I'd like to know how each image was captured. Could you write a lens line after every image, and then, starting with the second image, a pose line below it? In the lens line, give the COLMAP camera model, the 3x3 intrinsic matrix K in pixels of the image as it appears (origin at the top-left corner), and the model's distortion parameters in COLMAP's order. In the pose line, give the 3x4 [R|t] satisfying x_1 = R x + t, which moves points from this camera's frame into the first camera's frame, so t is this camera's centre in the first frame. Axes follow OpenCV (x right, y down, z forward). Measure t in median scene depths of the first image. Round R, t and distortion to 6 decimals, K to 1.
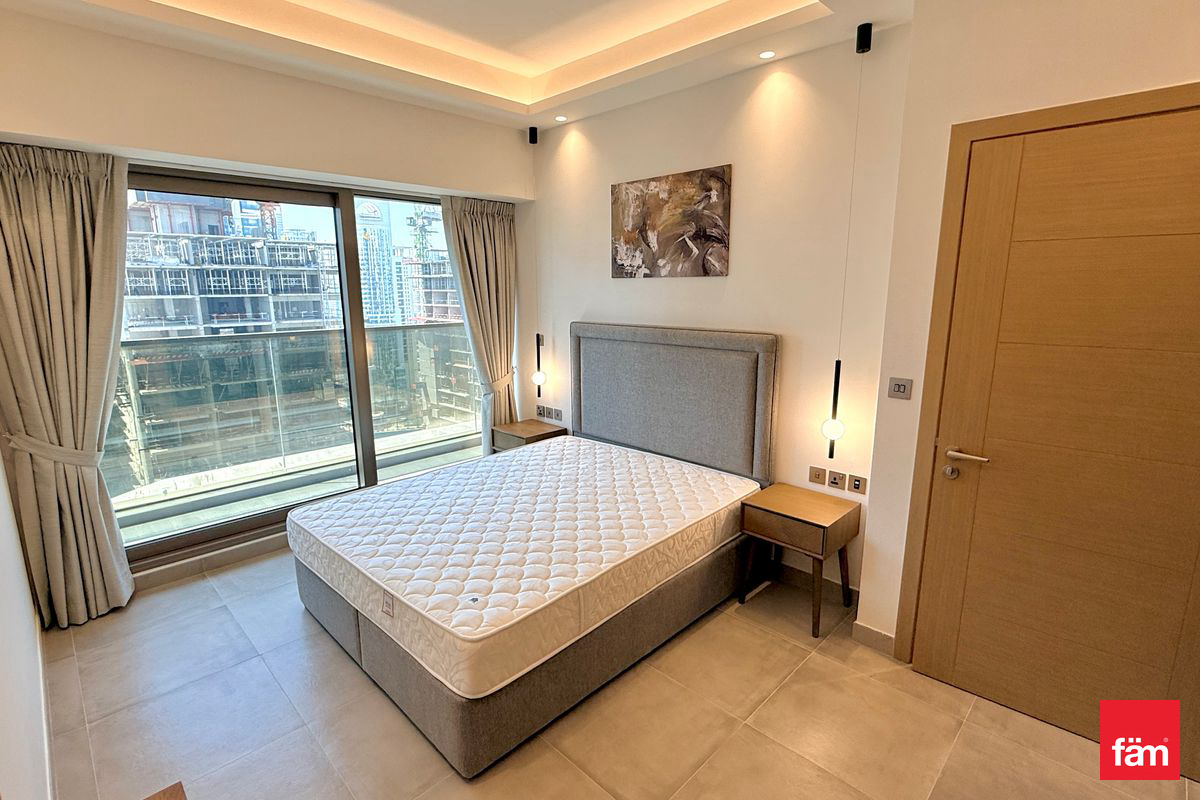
lens RADIAL K [[569.3, 0, 600.0], [0, 569.3, 400.0], [0, 0, 1]] dist [0.001059, 0.000364]
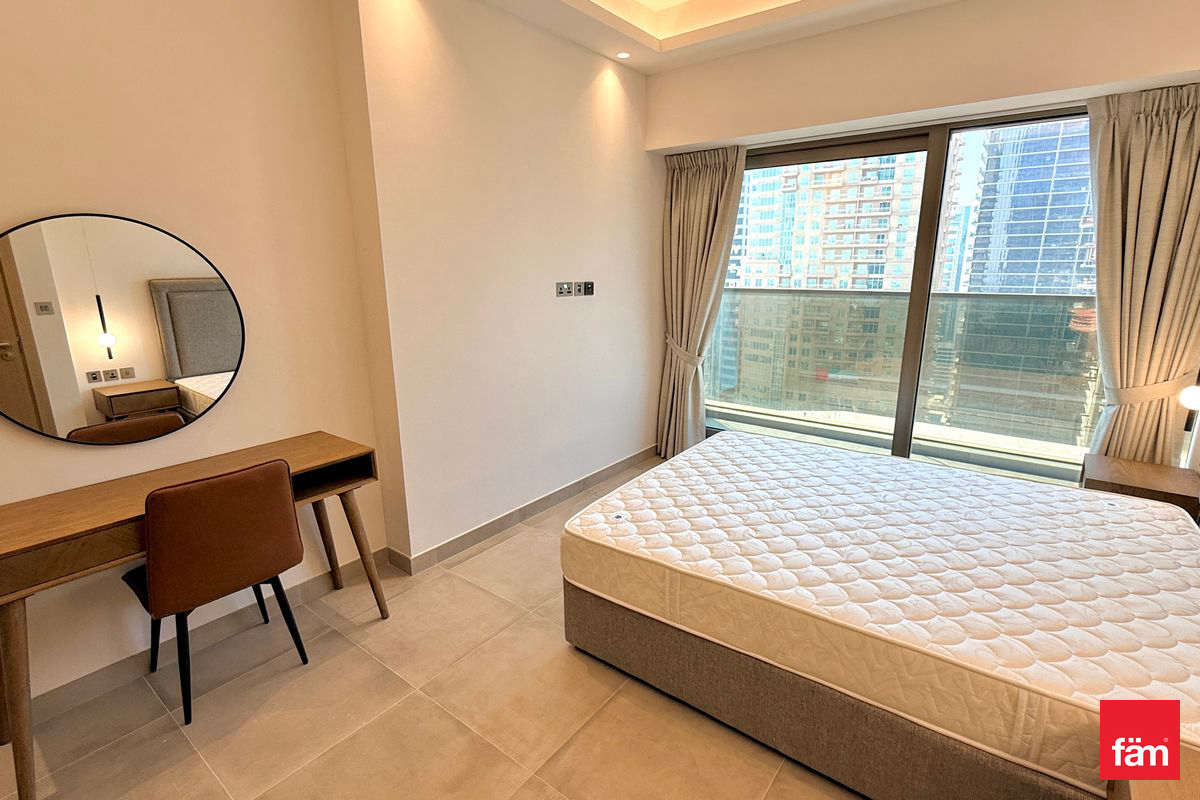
lens RADIAL K [[569.3, 0, 600.0], [0, 569.3, 400.0], [0, 0, 1]] dist [0.001059, 0.000364]
pose [[0.122230, 0.238116, -0.963515, 0.497303], [-0.192321, 0.958076, 0.212374, -0.059621], [0.973690, 0.159345, 0.162900, 0.473027]]
